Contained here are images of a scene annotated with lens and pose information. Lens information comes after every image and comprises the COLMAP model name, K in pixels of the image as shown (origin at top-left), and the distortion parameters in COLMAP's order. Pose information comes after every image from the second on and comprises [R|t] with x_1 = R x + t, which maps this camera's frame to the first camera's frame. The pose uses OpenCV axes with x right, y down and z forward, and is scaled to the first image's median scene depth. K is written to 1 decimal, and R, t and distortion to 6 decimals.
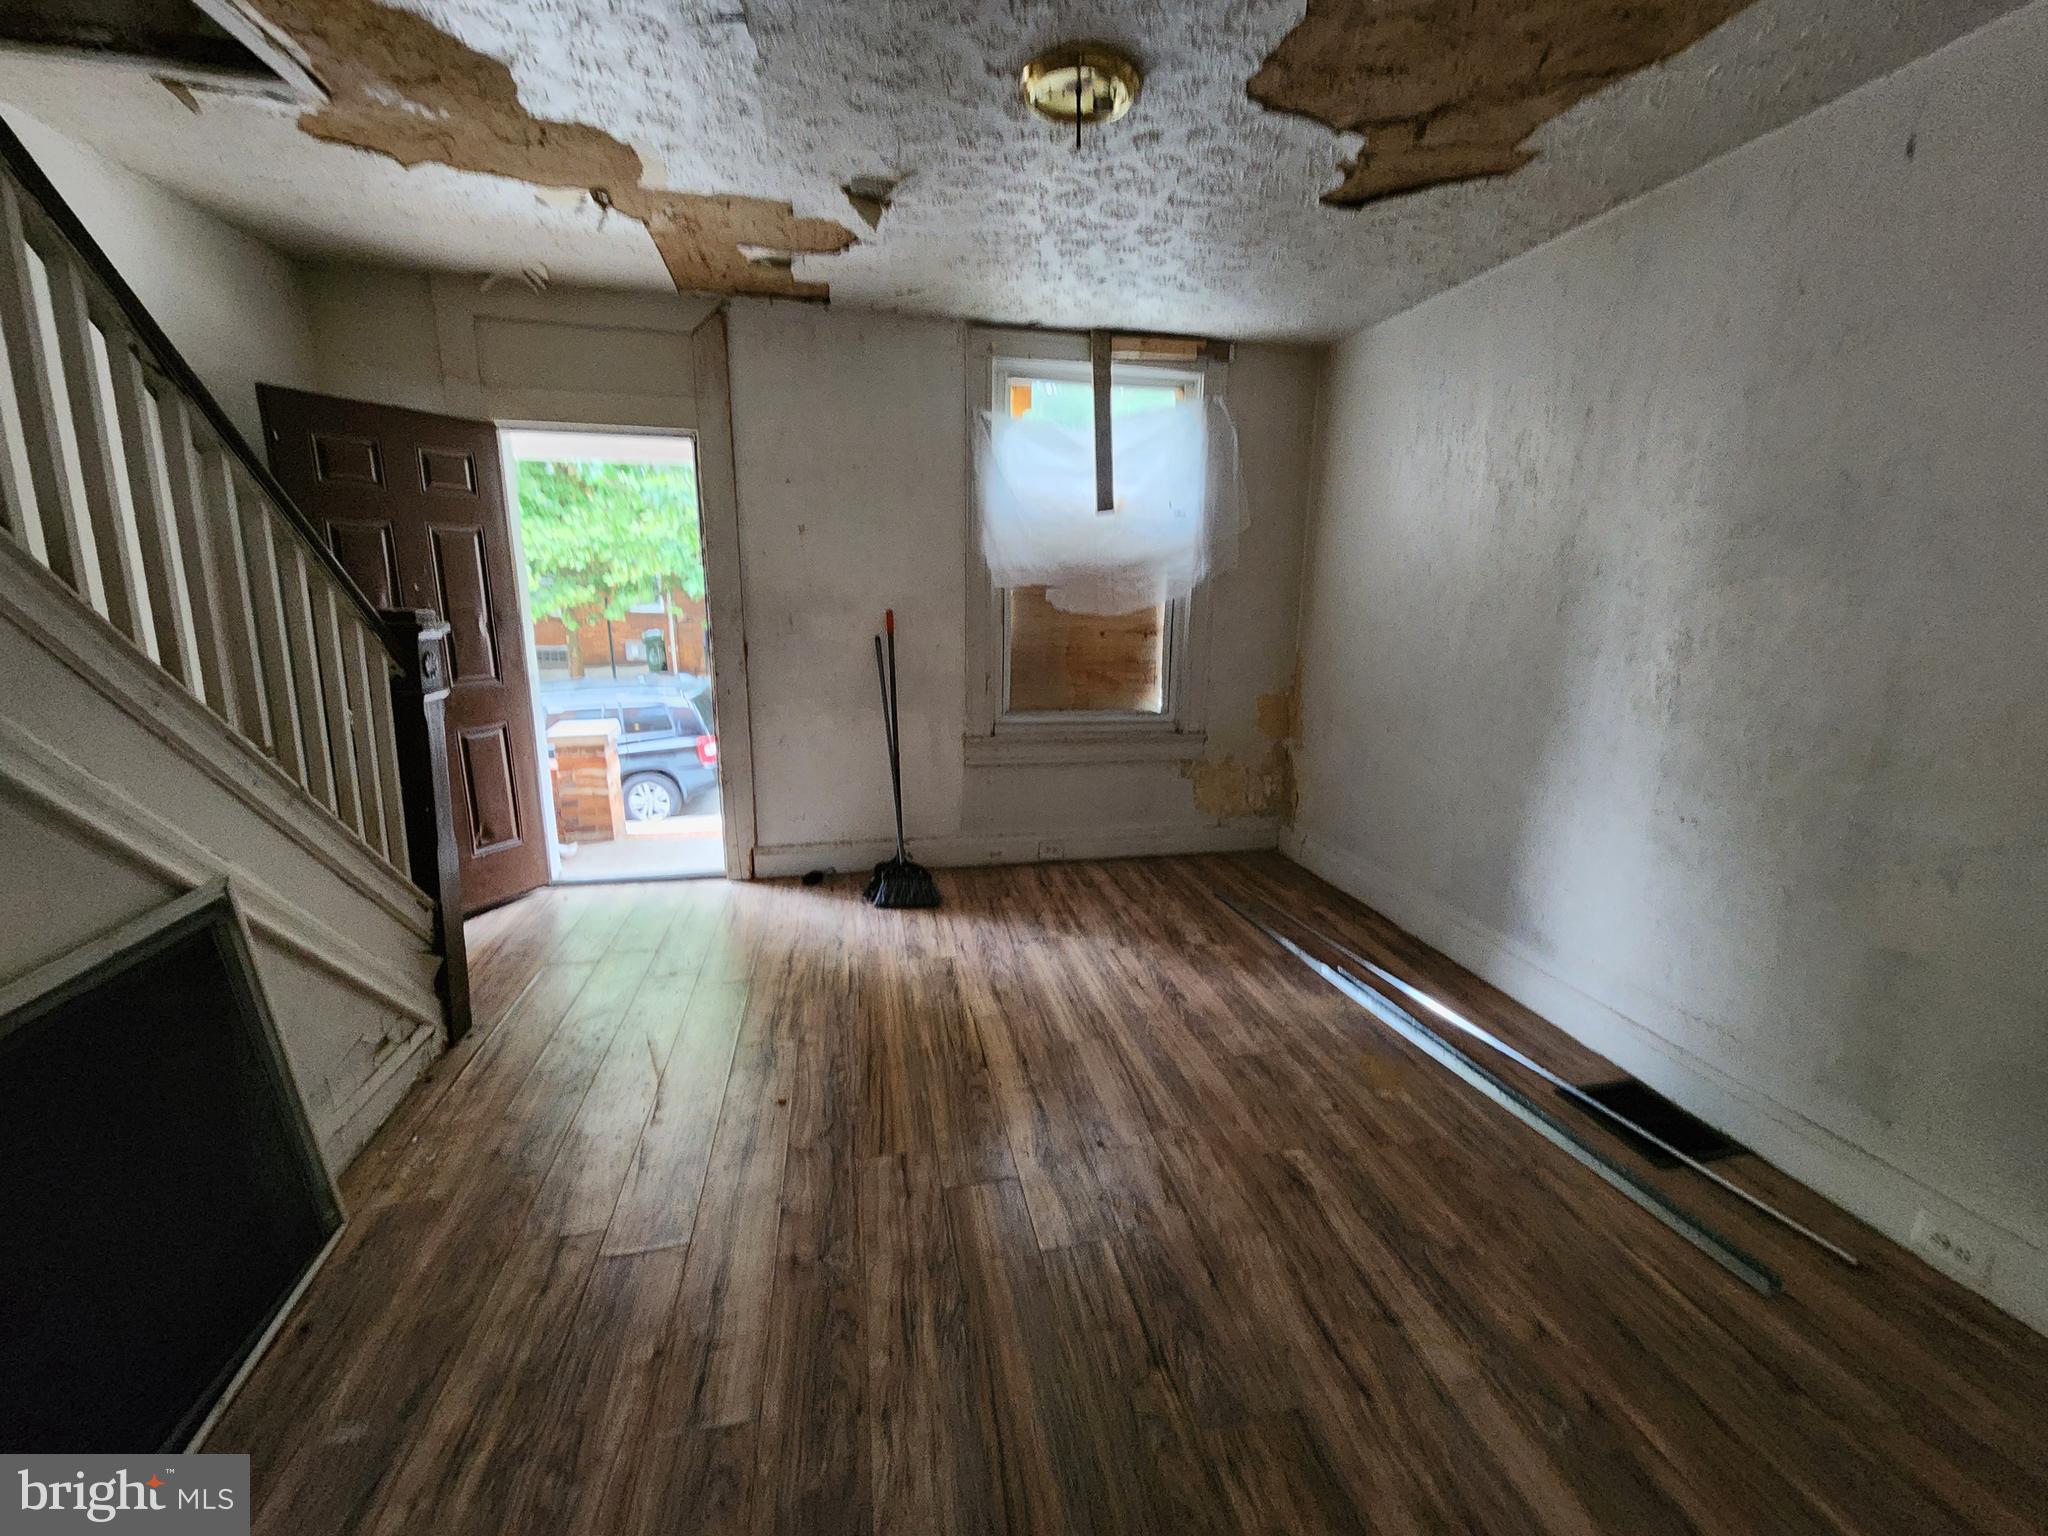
lens RADIAL K [[884.2, 0, 1027.8], [0, 884.2, 763.2], [0, 0, 1]] dist [0.000180, -0.000047]
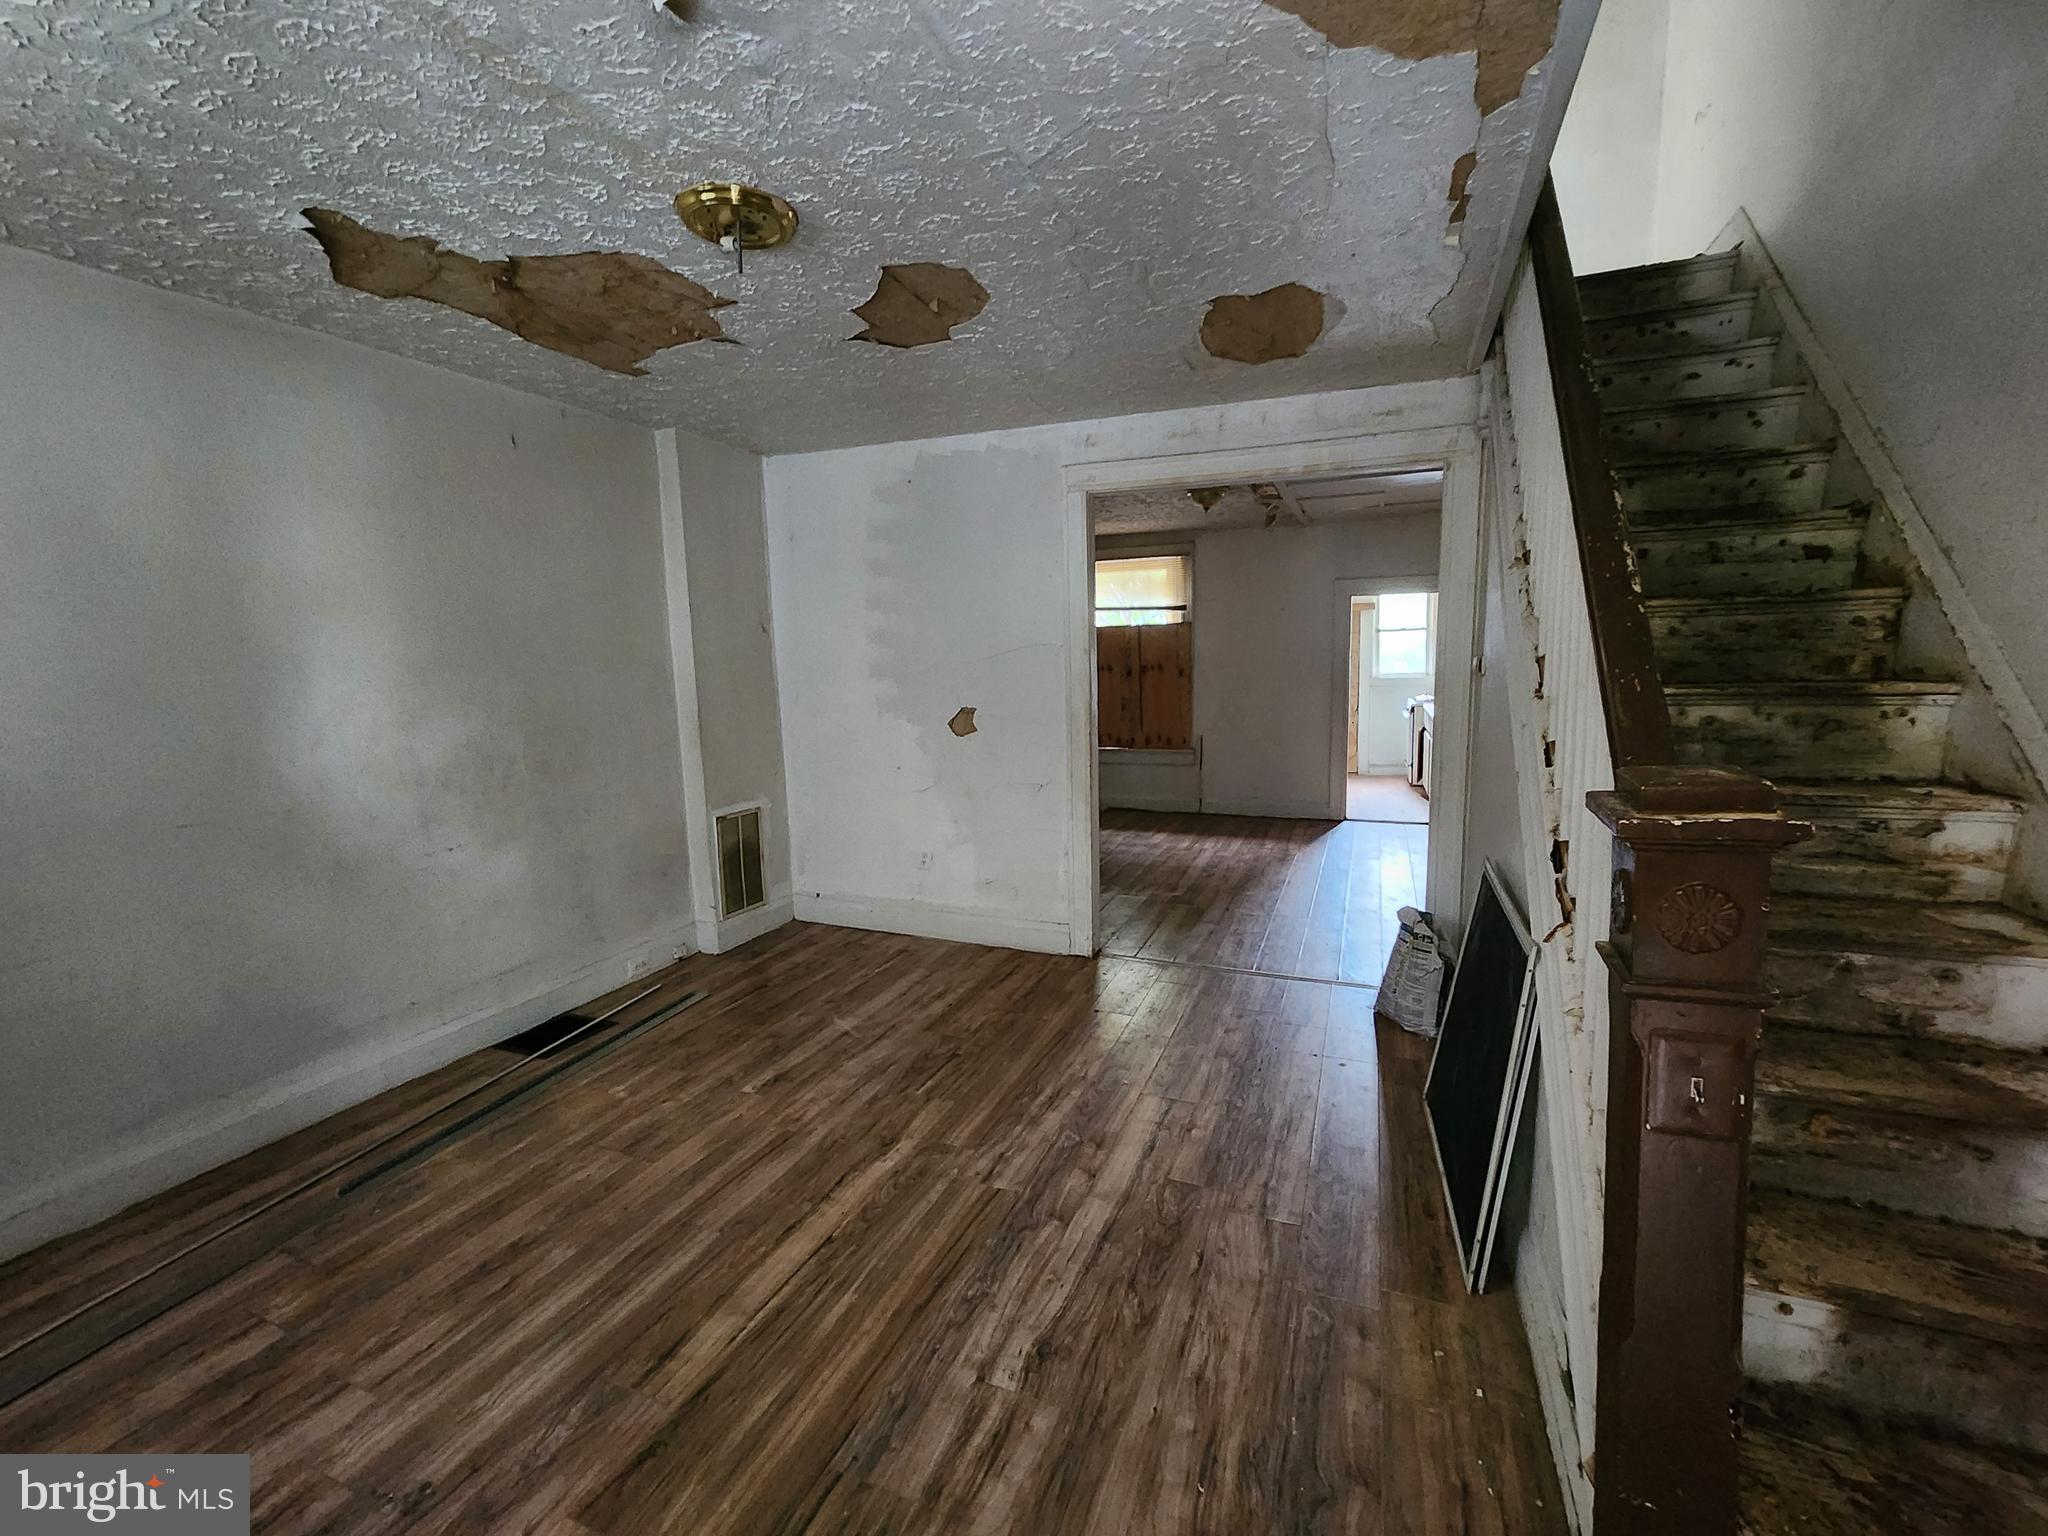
lens RADIAL K [[884.2, 0, 1024.8], [0, 884.2, 765.7], [0, 0, 1]] dist [0.000180, -0.000047]
pose [[-0.838697, -0.068125, 0.540321, -0.727831], [0.116710, 0.946611, 0.300510, -0.375280], [-0.531946, 0.315098, -0.785969, 1.622650]]
